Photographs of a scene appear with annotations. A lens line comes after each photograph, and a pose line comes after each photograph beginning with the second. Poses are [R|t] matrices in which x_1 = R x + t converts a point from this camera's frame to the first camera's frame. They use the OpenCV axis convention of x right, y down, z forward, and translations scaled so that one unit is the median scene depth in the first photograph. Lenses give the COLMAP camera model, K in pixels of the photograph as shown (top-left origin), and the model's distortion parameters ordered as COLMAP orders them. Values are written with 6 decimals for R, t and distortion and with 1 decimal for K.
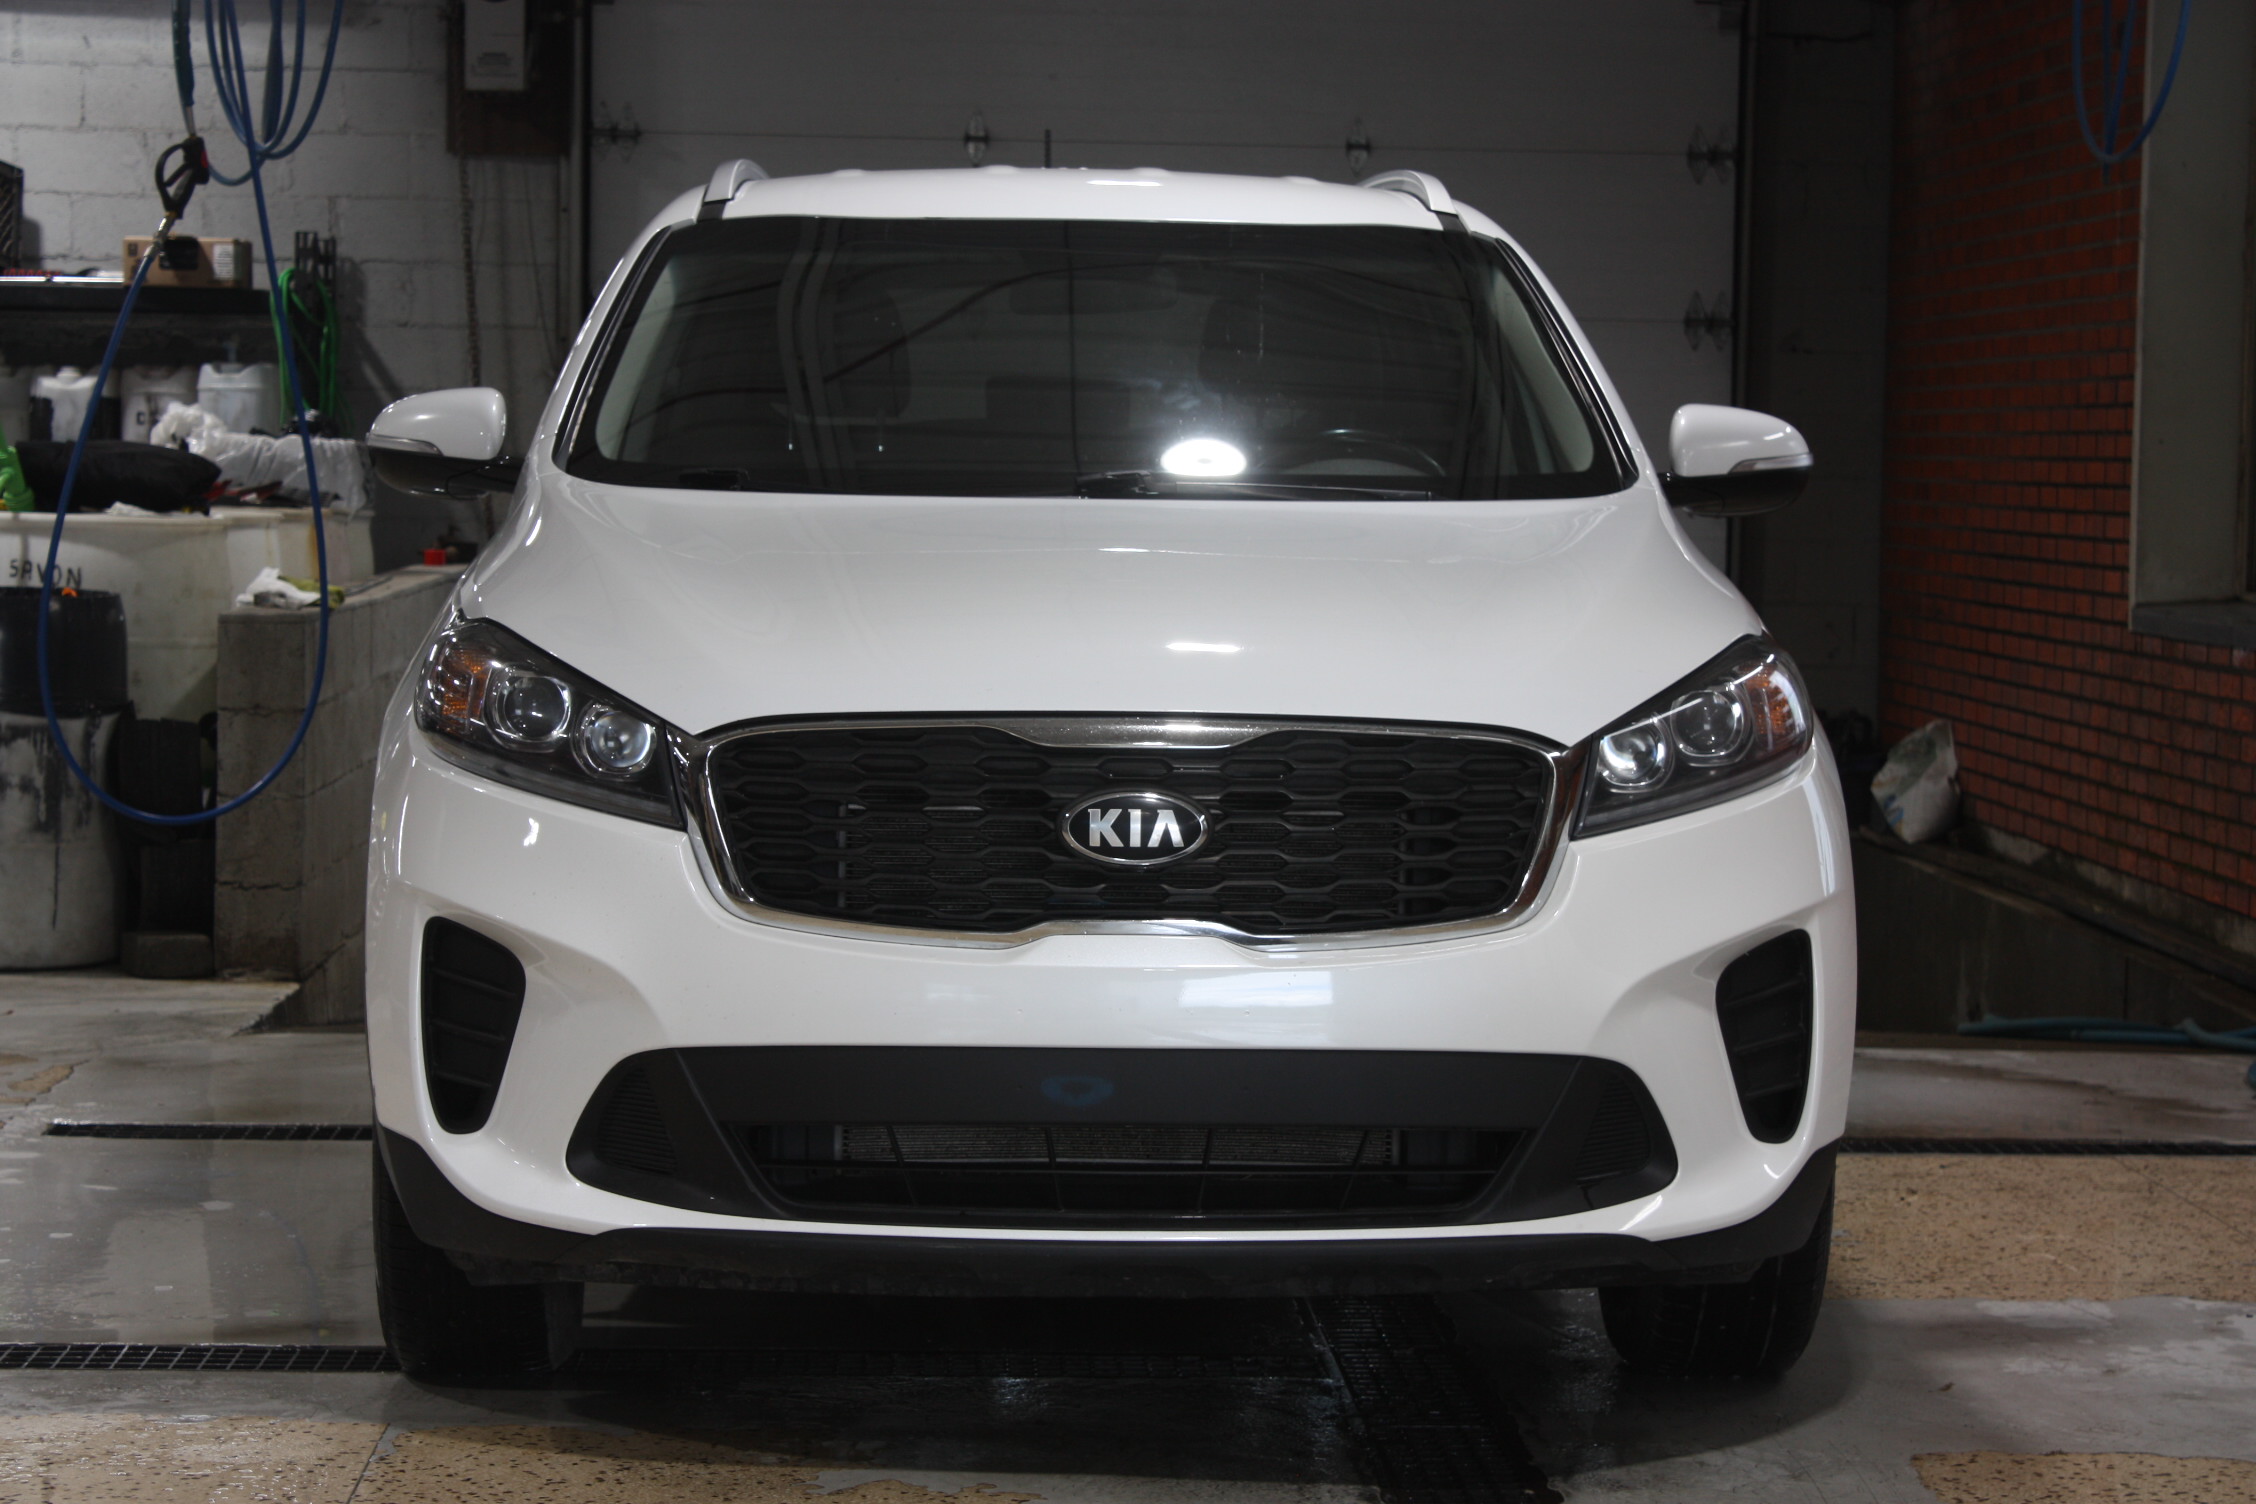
lens RADIAL K [[5041.4, 0, 1127.8], [0, 5041.4, 764.0], [0, 0, 1]] dist [0.125597, 0.000000]
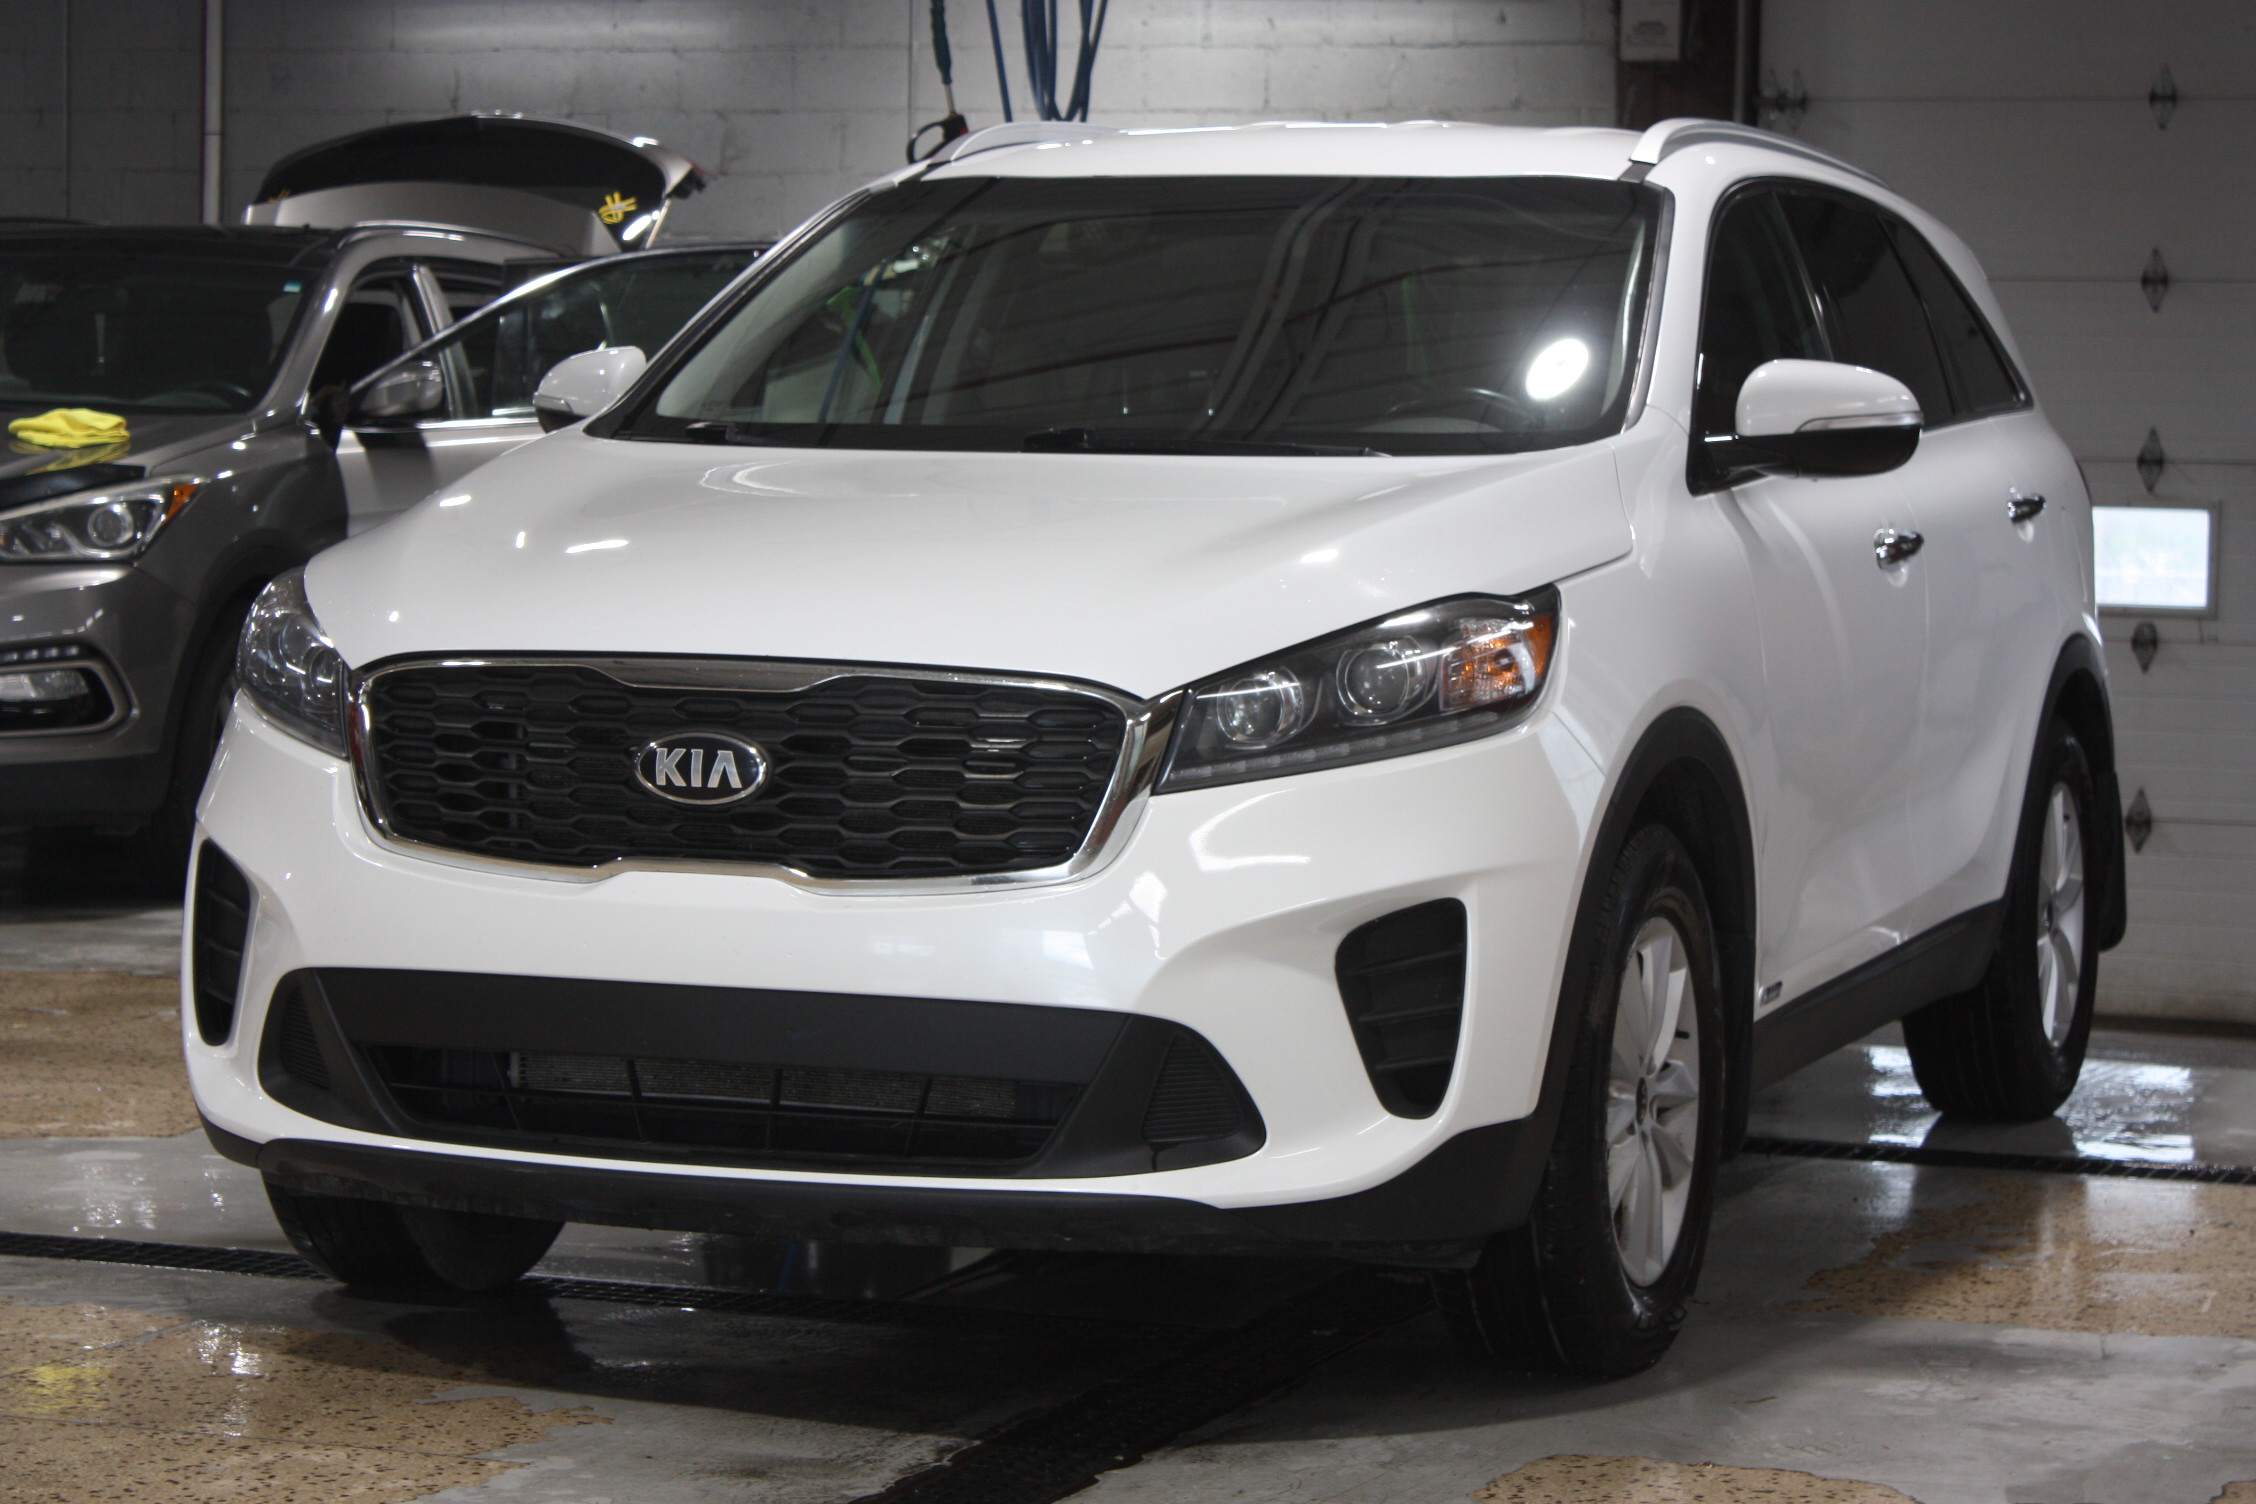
lens RADIAL K [[5383.2, 0, 1128.6], [0, 5383.2, 747.0], [0, 0, 1]] dist [-0.023720, 0.000000]
pose [[0.928315, 0.023970, -0.371020, 0.471095], [-0.026669, 0.999642, -0.002145, 0.008255], [0.370836, 0.011886, 0.928622, 0.027193]]
